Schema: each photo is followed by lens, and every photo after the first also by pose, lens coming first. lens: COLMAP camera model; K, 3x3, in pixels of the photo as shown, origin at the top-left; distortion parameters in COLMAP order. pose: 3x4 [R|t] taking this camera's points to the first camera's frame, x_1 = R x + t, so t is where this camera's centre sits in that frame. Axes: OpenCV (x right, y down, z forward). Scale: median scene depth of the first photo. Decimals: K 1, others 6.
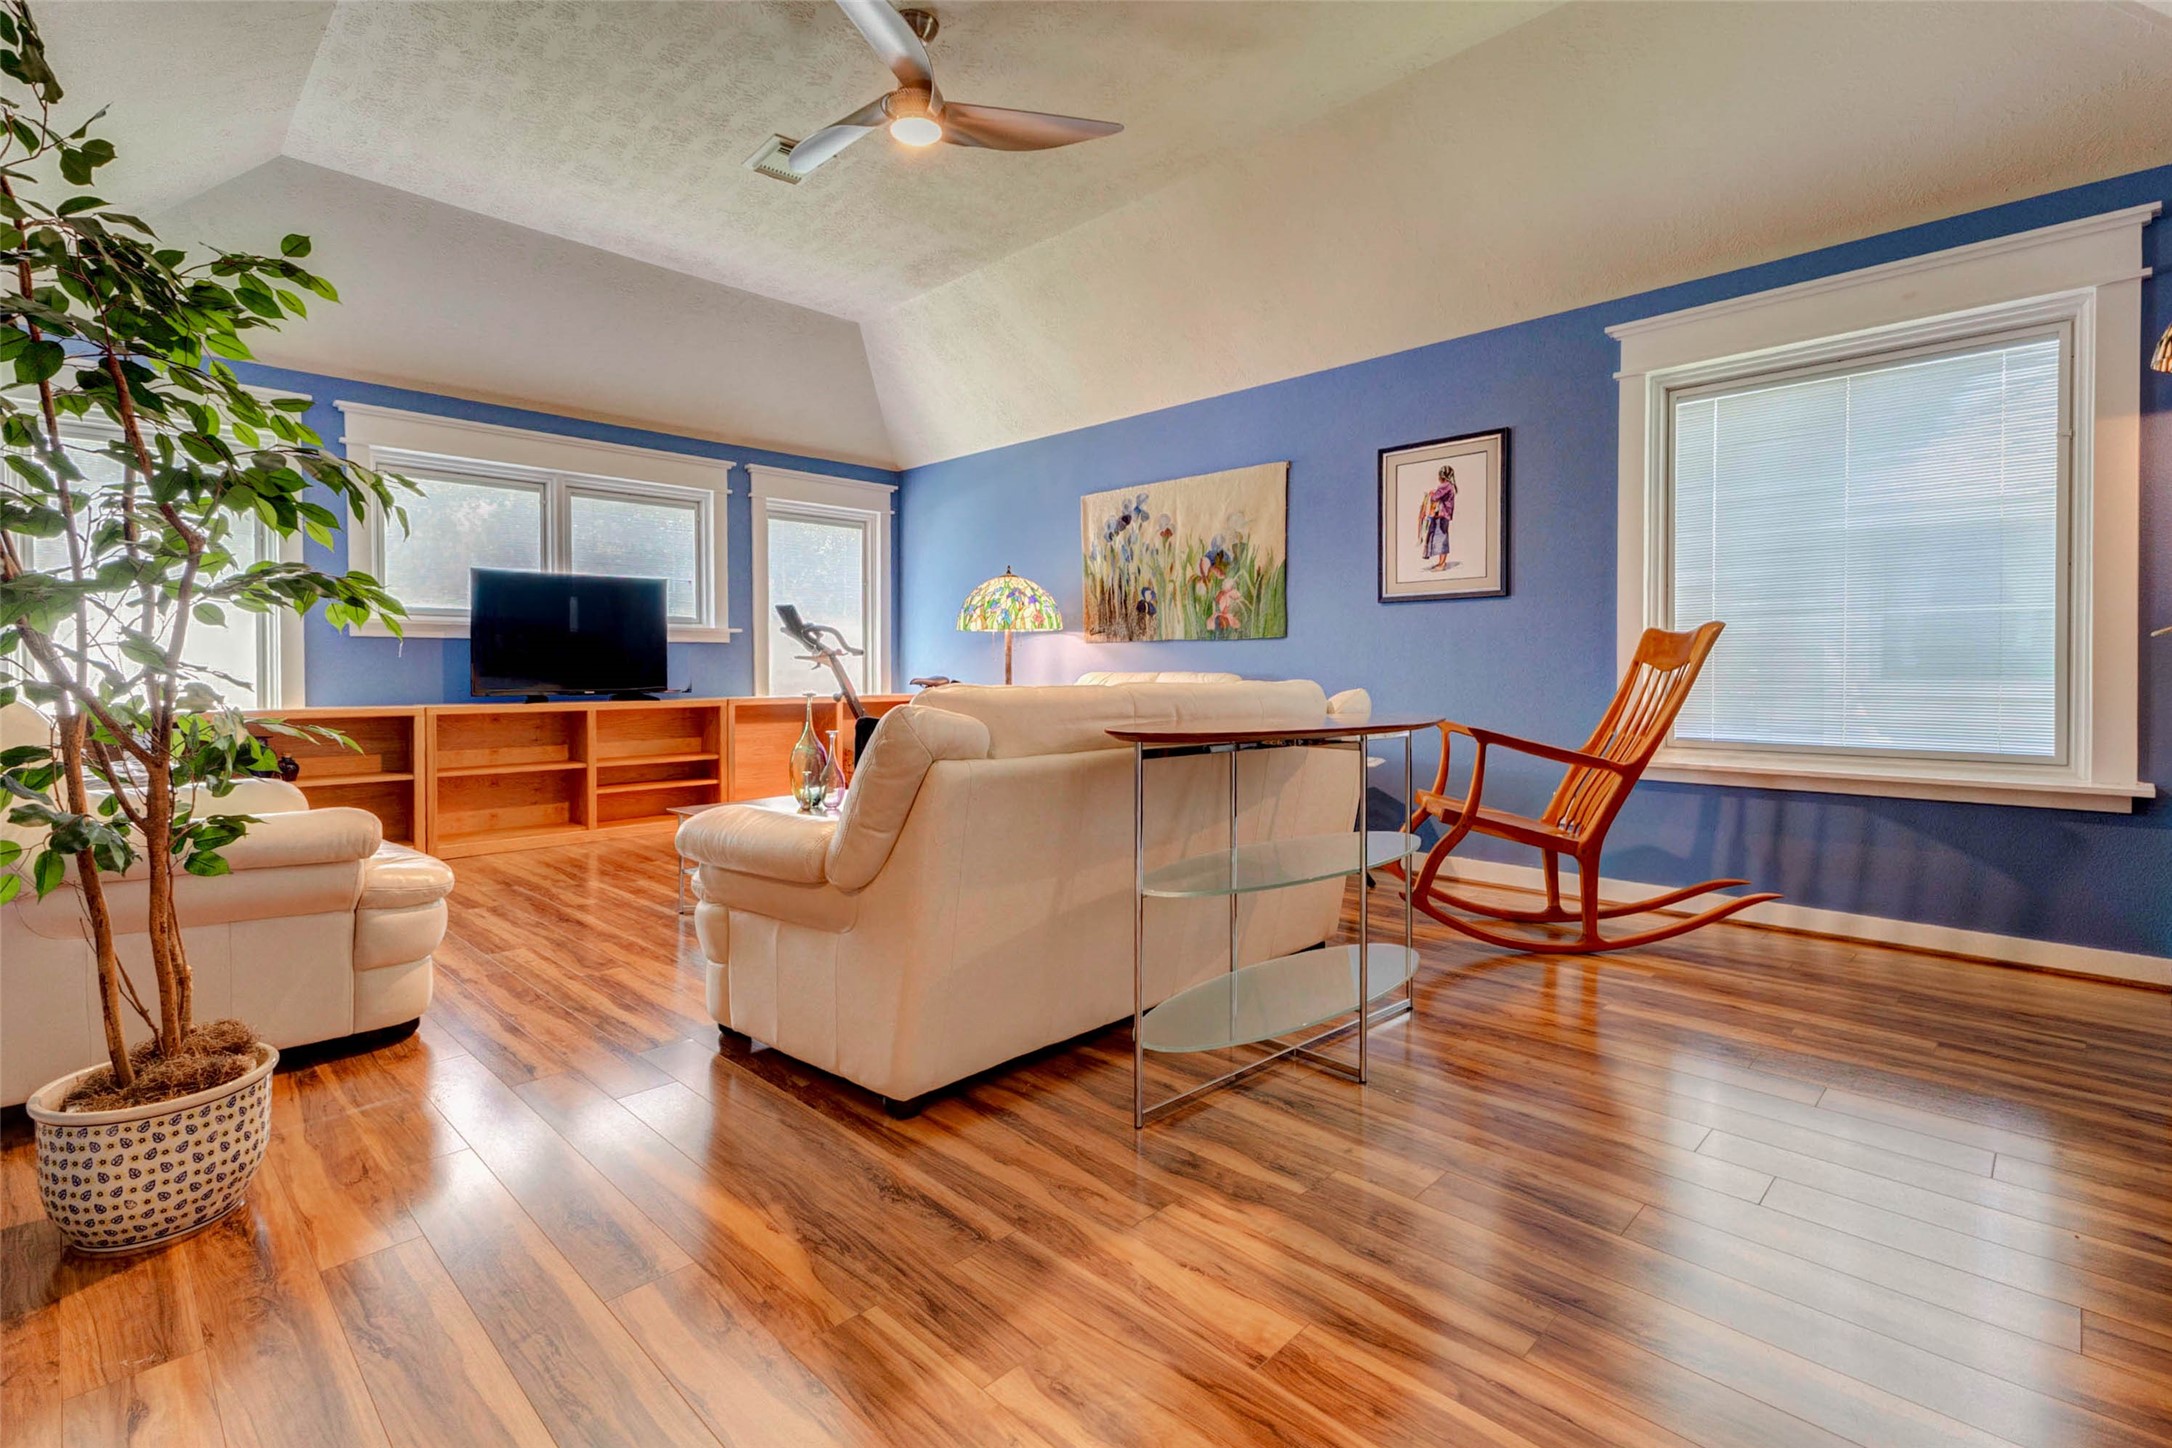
lens RADIAL K [[983.2, 0, 1079.4], [0, 983.2, 664.3], [0, 0, 1]] dist [0.016719, 0.000132]
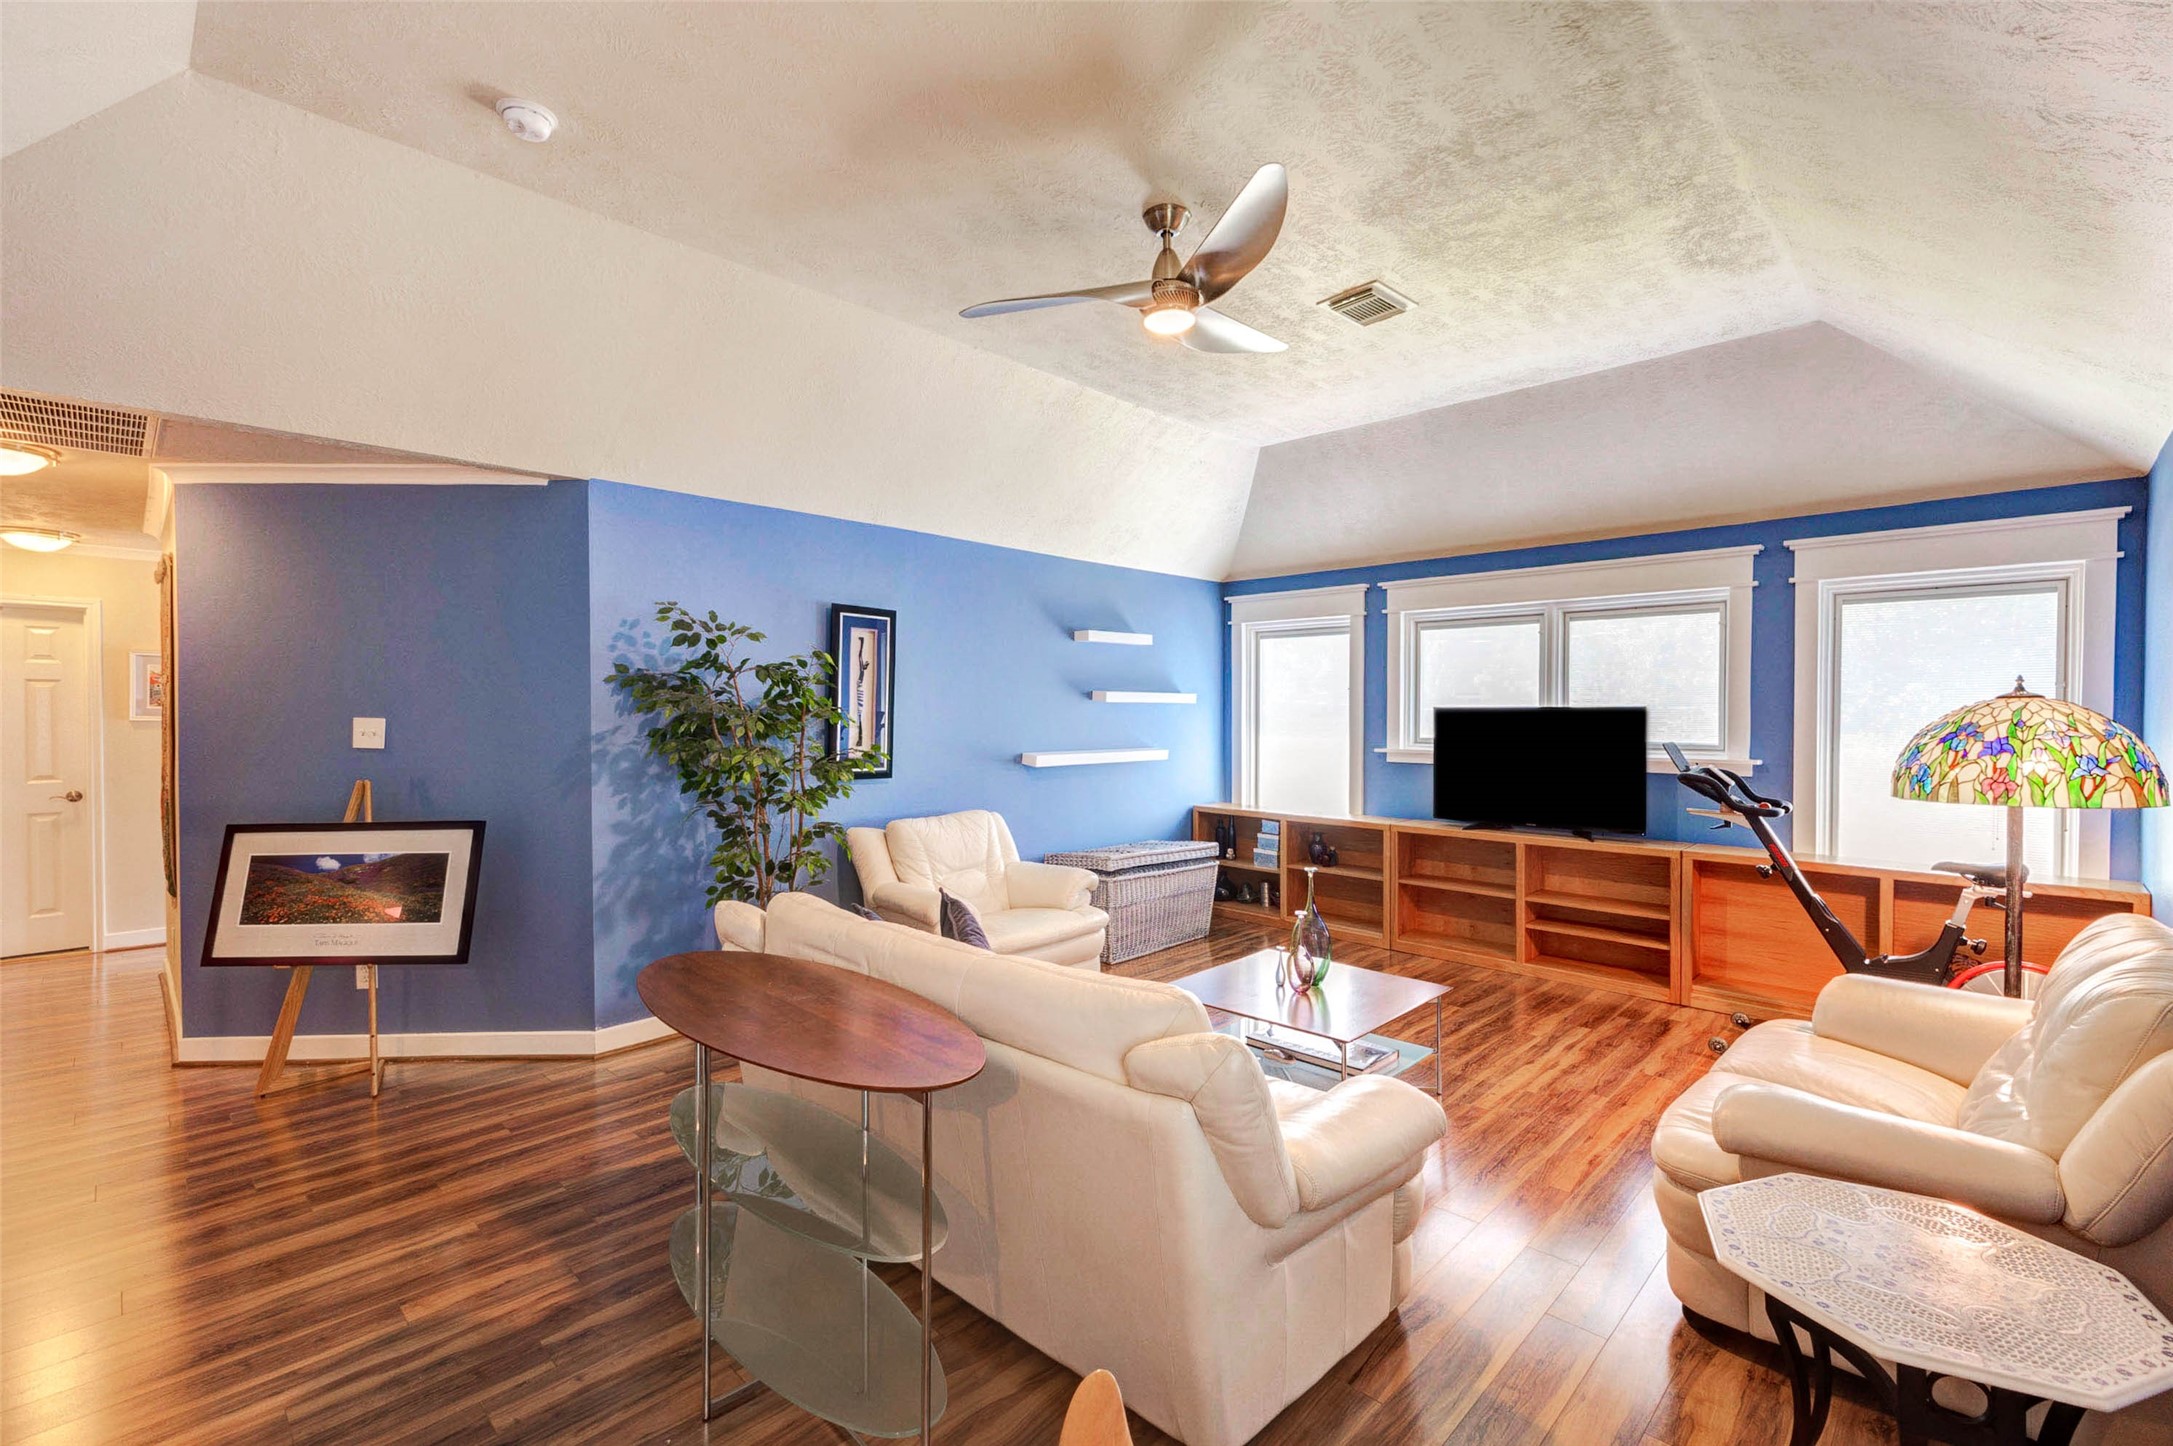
lens RADIAL K [[952.8, 0, 1081.6], [0, 952.8, 719.3], [0, 0, 1]] dist [0.008227, -0.000013]
pose [[0.006127, 0.008094, -0.999948, 0.301303], [0.008172, 0.999933, 0.008144, -0.058628], [0.999948, -0.008222, 0.006060, 0.347291]]
